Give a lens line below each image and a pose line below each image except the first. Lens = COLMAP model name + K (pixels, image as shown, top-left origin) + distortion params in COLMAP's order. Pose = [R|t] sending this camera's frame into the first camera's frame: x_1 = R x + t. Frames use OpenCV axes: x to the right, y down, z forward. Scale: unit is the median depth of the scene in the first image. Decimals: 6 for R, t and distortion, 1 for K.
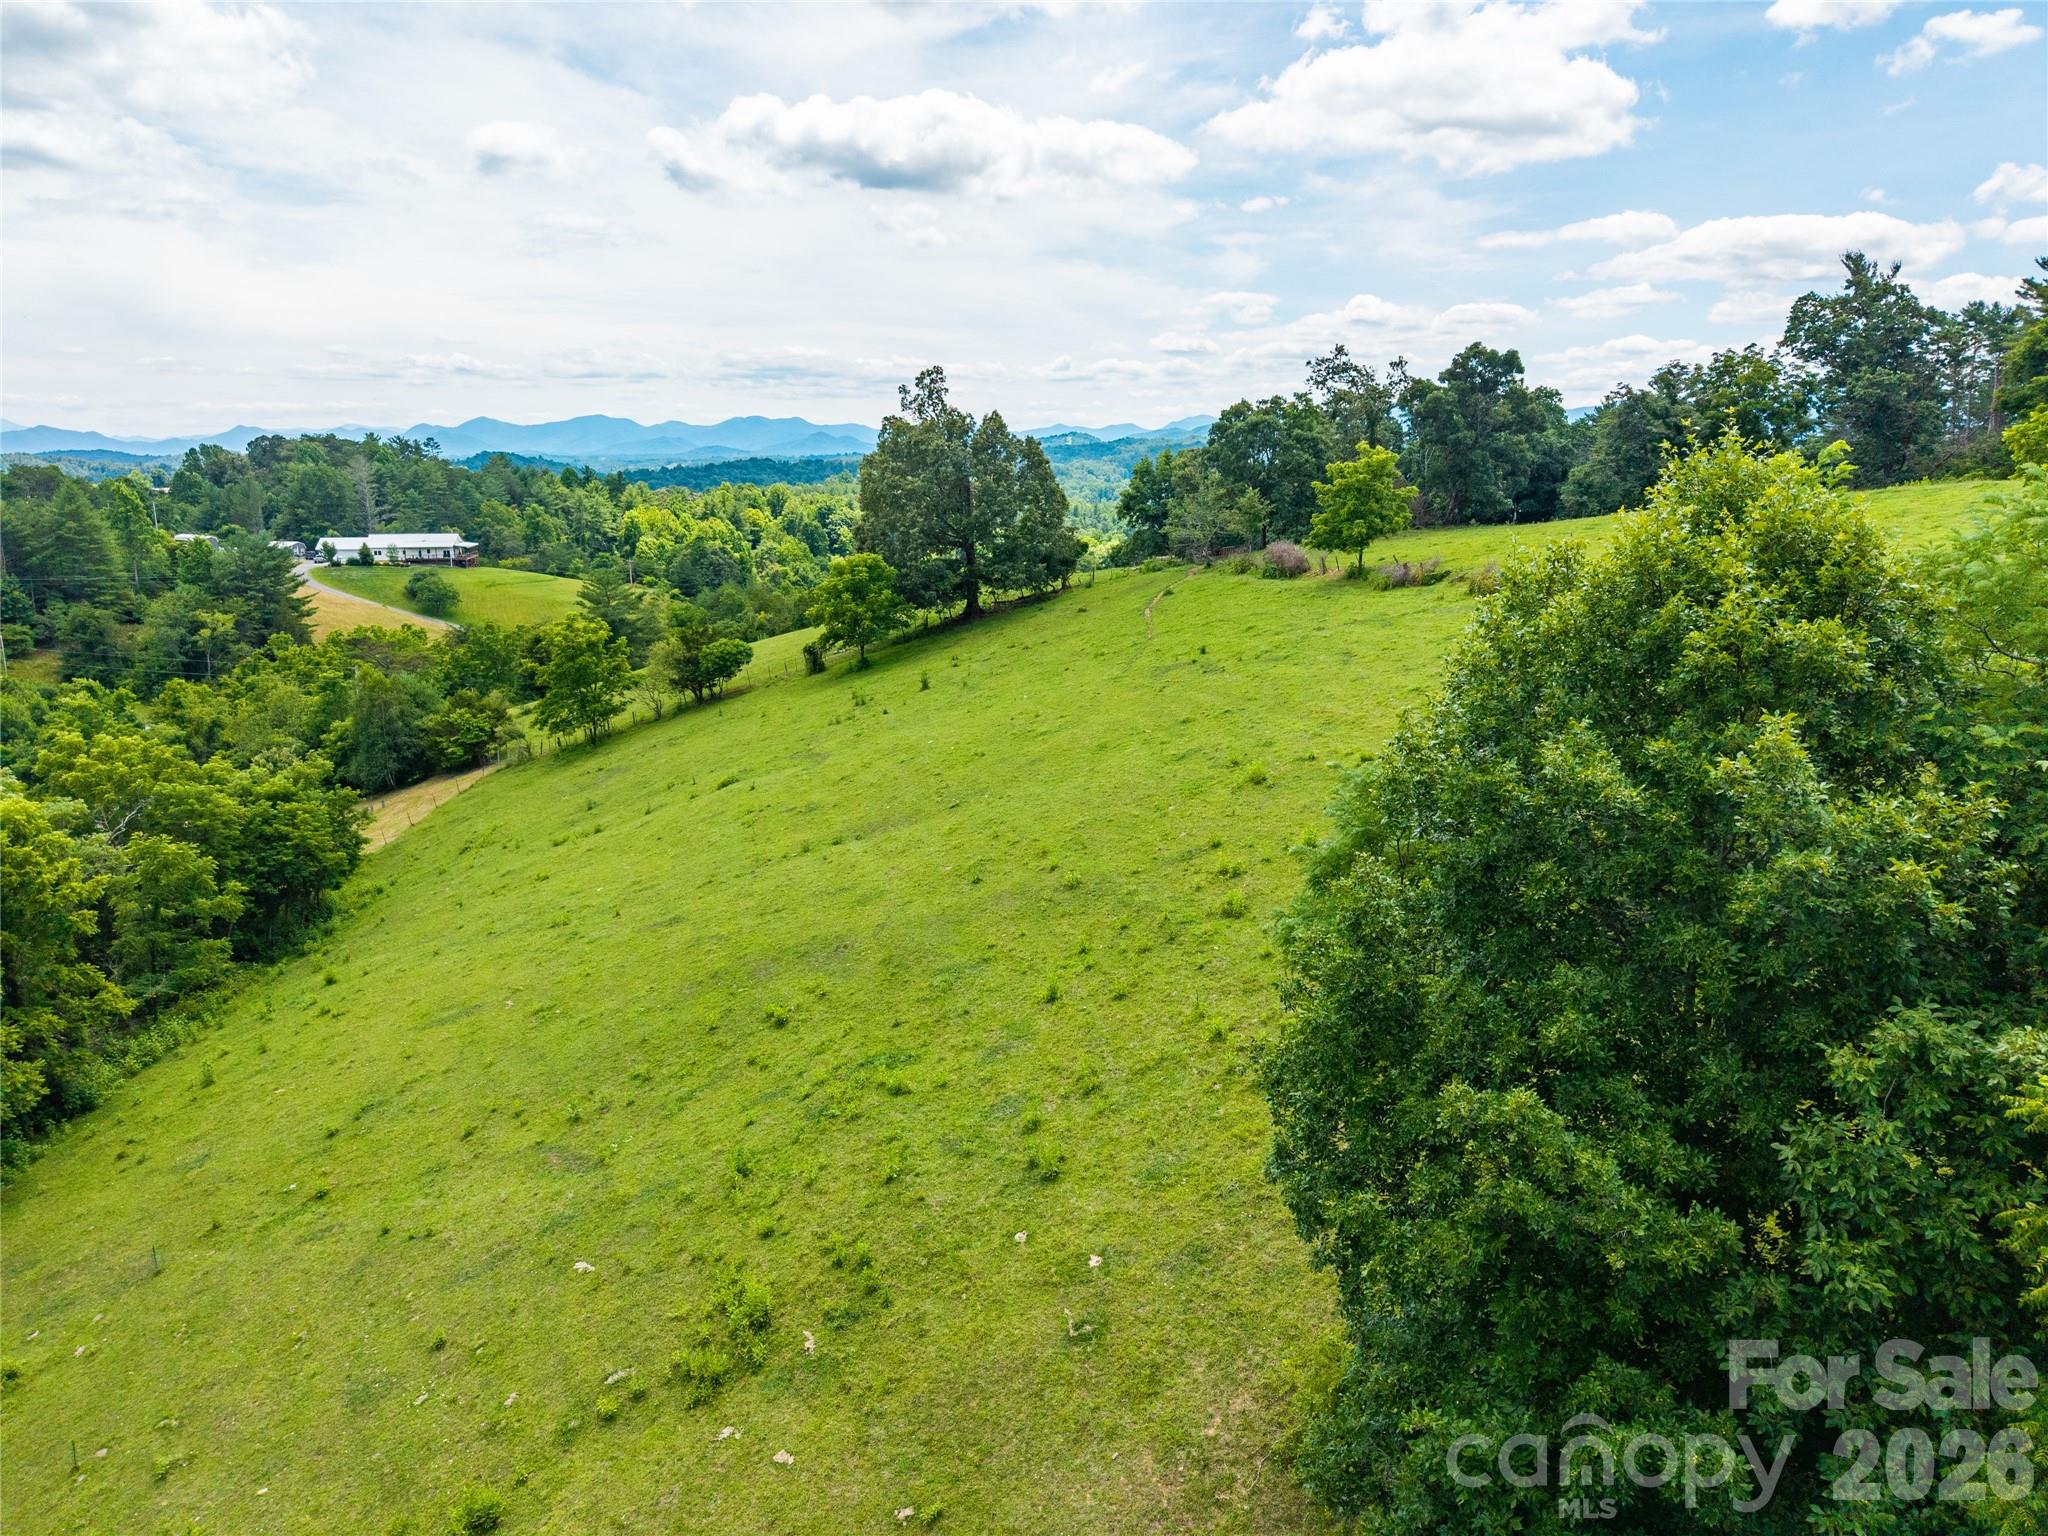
lens RADIAL K [[1409.3, 0, 1064.5], [0, 1409.3, 773.3], [0, 0, 1]] dist [0.043644, -0.044430]
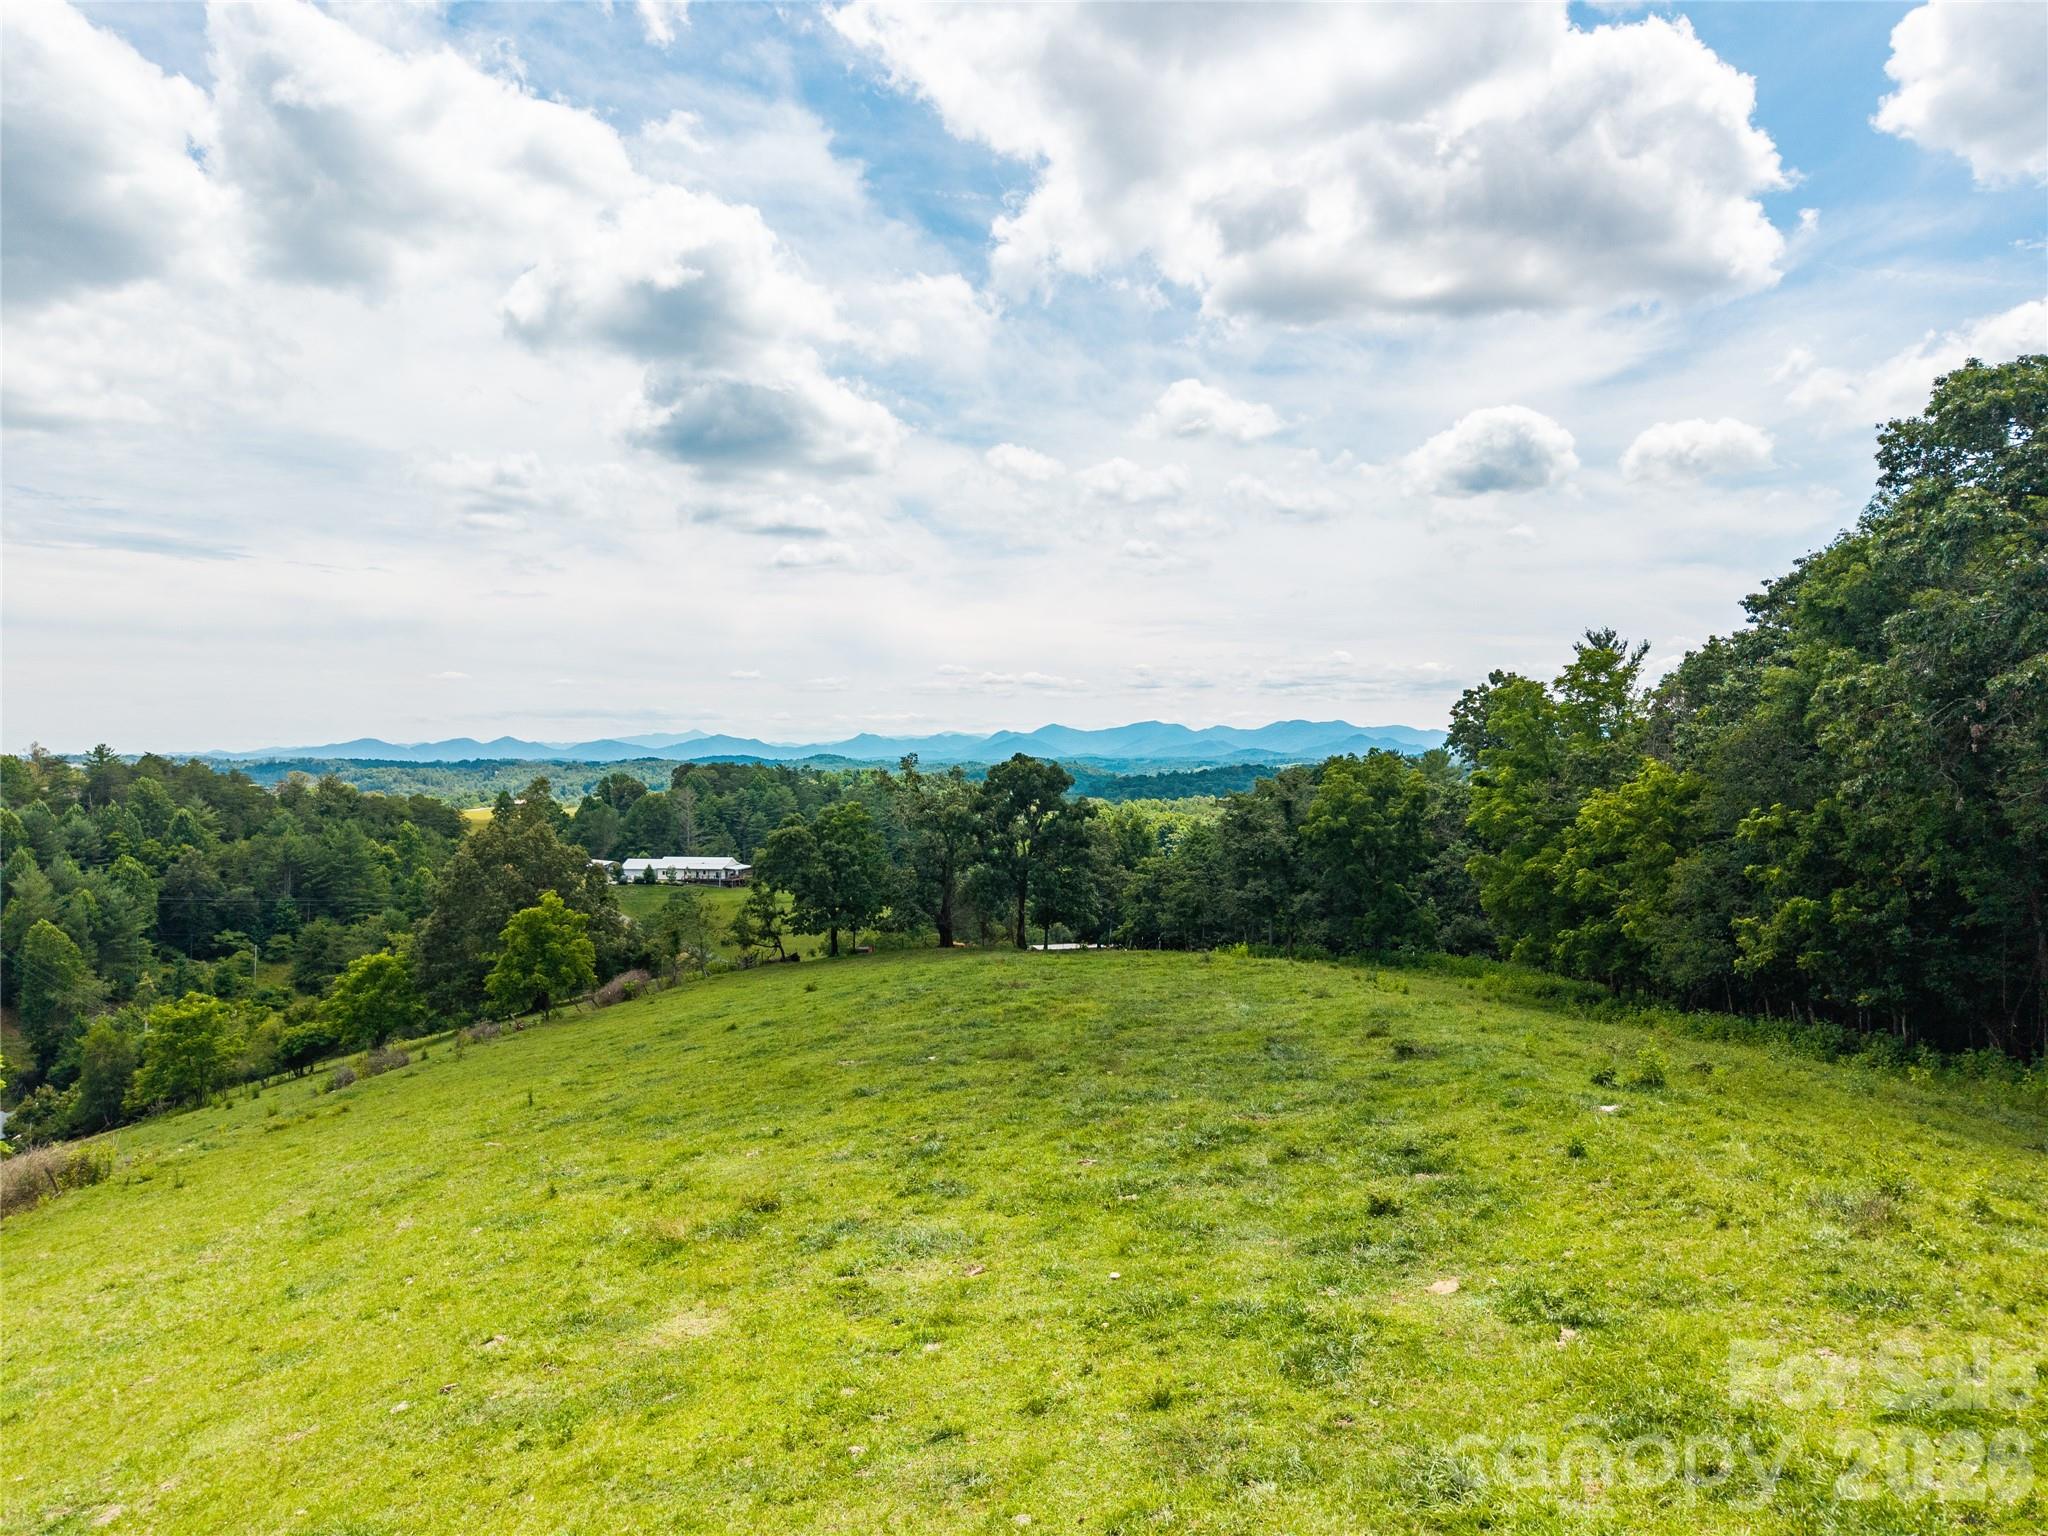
lens RADIAL K [[1409.3, 0, 1064.5], [0, 1409.3, 773.3], [0, 0, 1]] dist [0.043644, -0.044430]
pose [[0.926503, 0.006019, -0.376239, 0.240432], [-0.083569, 0.978193, -0.190142, -0.043843], [0.366890, 0.207609, 0.906802, 0.068919]]
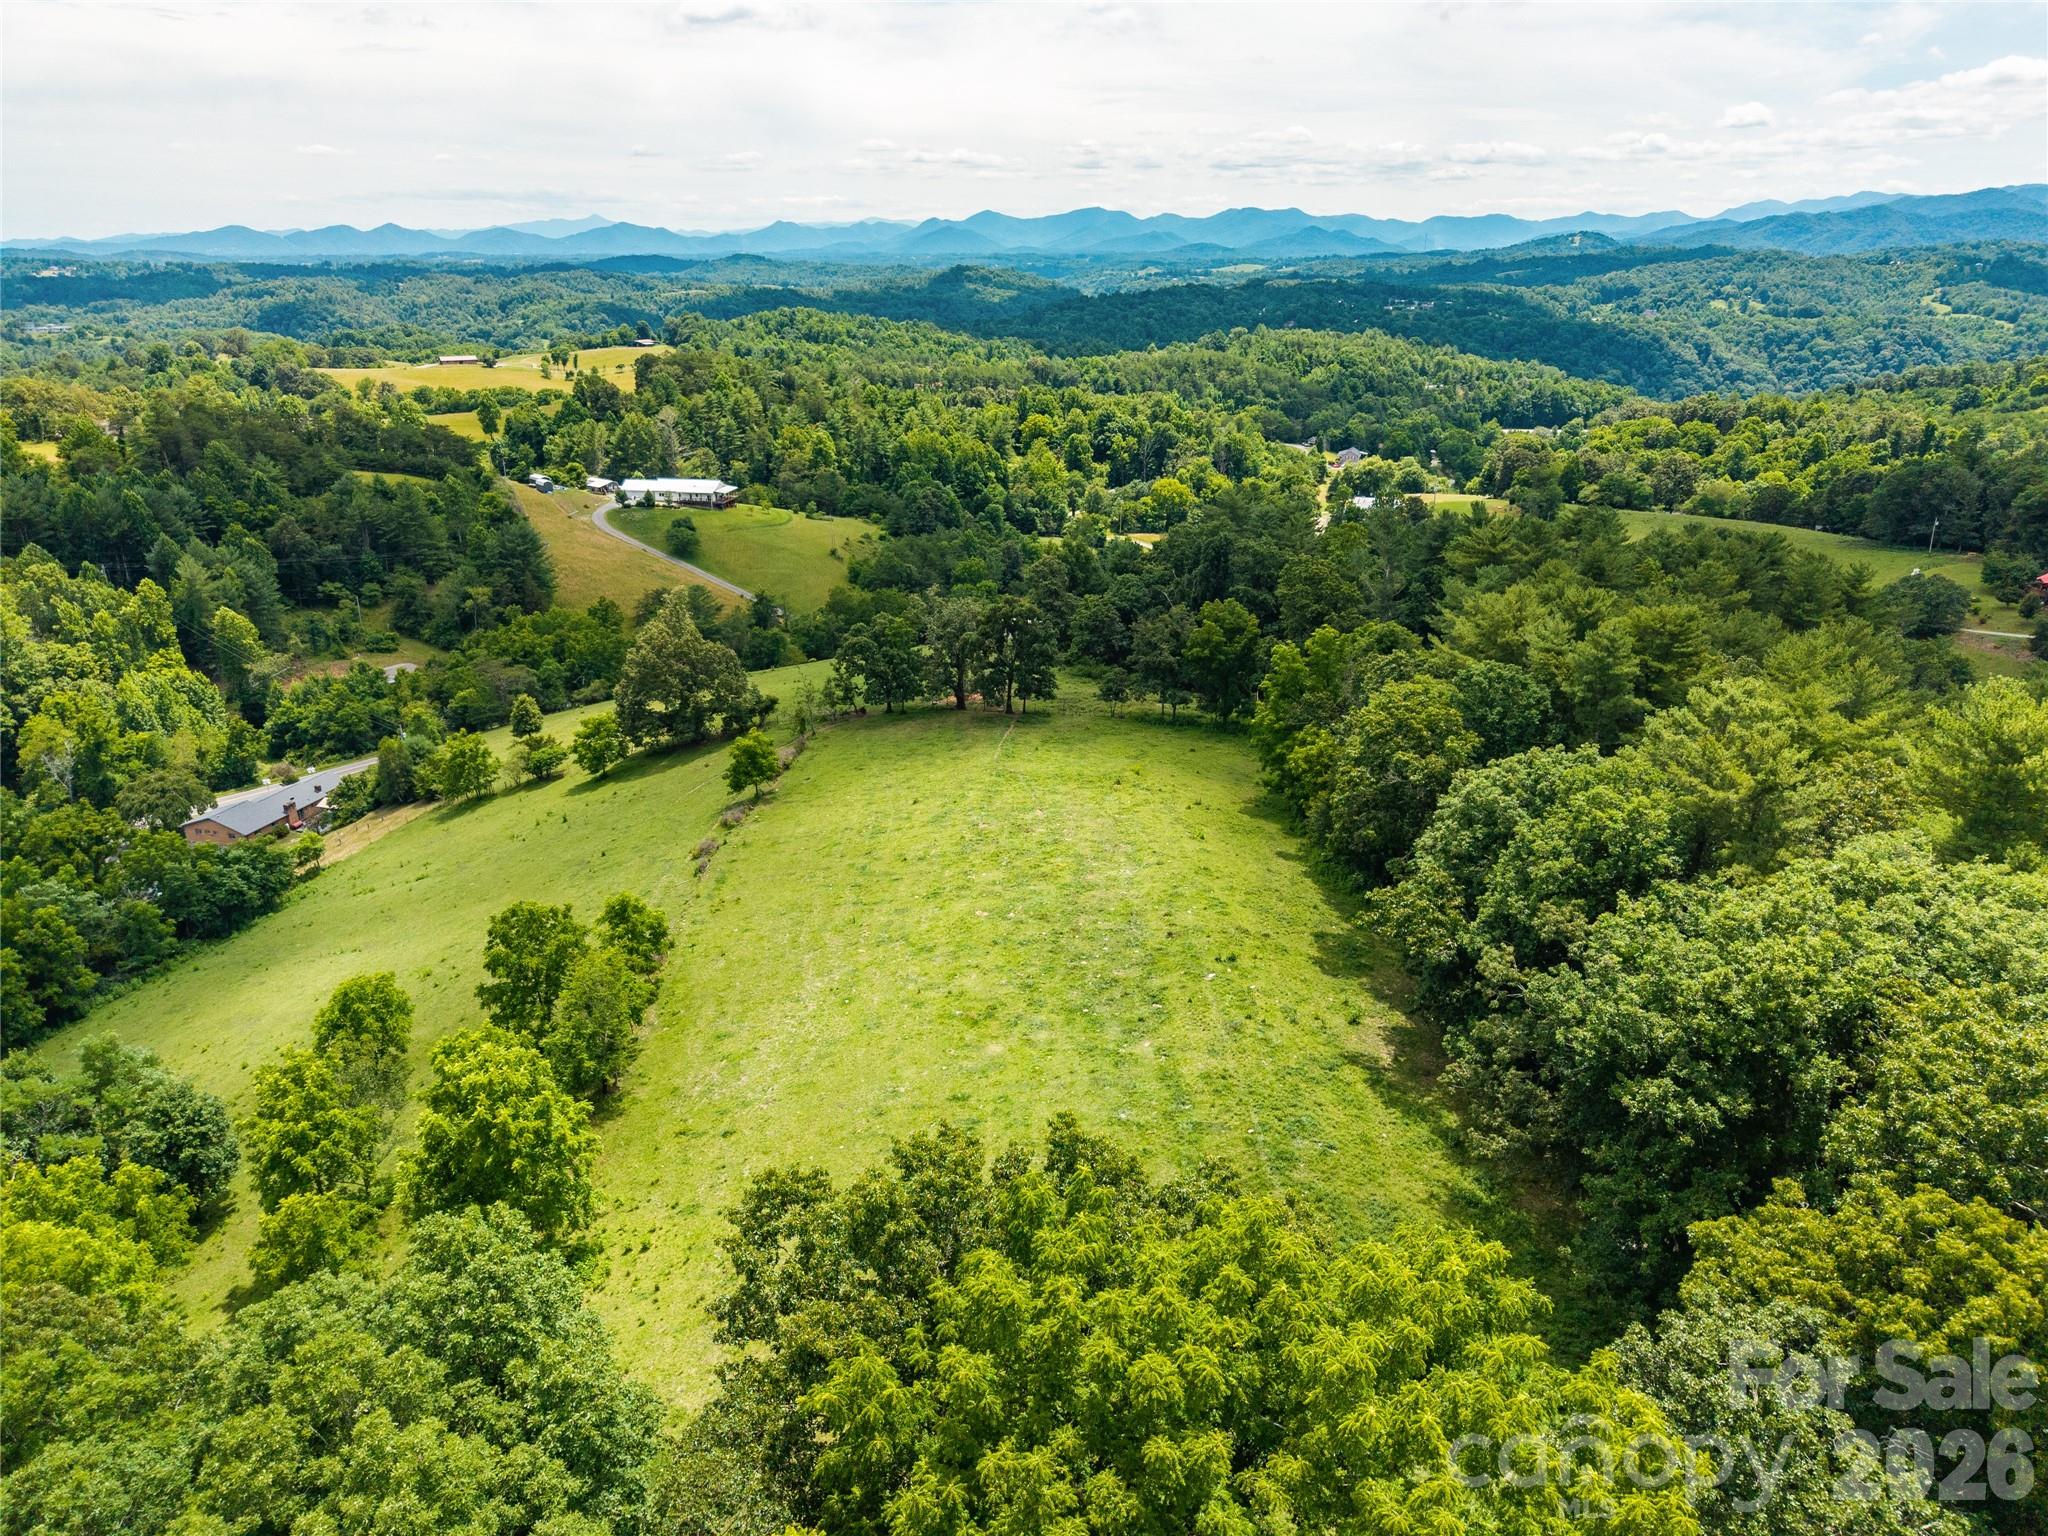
lens RADIAL K [[1446.6, 0, 1071.1], [0, 1446.6, 770.6], [0, 0, 1]] dist [0.009409, -0.001308]
pose [[0.943003, 0.120379, -0.310248, 0.307001], [-0.078357, 0.986389, 0.144559, -0.126730], [0.323427, -0.112010, 0.939600, -0.147839]]
